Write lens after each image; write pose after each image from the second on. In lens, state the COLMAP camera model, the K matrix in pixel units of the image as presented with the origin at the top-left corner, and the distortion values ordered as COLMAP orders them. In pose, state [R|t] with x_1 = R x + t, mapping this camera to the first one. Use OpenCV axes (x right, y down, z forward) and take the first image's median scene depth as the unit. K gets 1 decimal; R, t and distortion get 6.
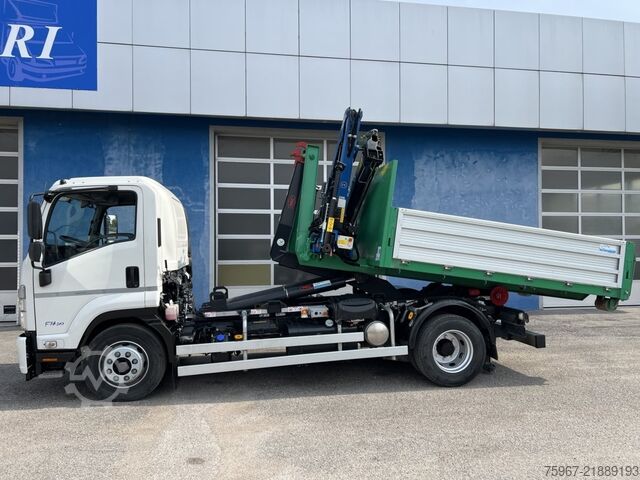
lens RADIAL K [[482.3, 0, 324.3], [0, 482.3, 239.0], [0, 0, 1]] dist [0.058912, -0.060940]
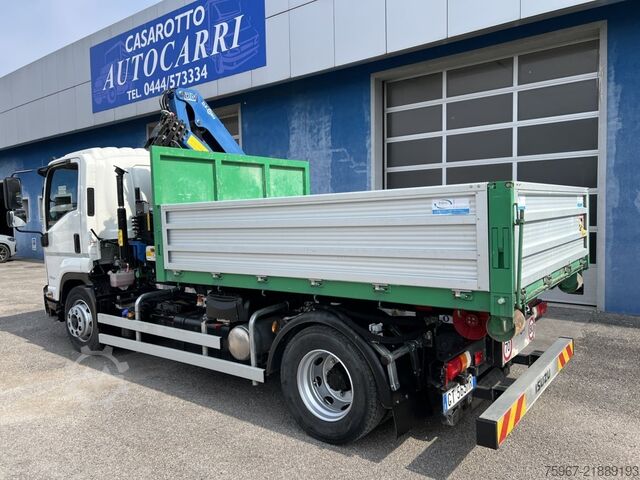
lens RADIAL K [[482.3, 0, 322.9], [0, 482.3, 240.9], [0, 0, 1]] dist [0.058912, -0.060940]
pose [[0.670378, 0.035674, -0.741162, 0.730564], [0.027988, 0.996917, 0.073299, 0.005749], [0.741492, -0.069882, 0.667313, 0.624278]]
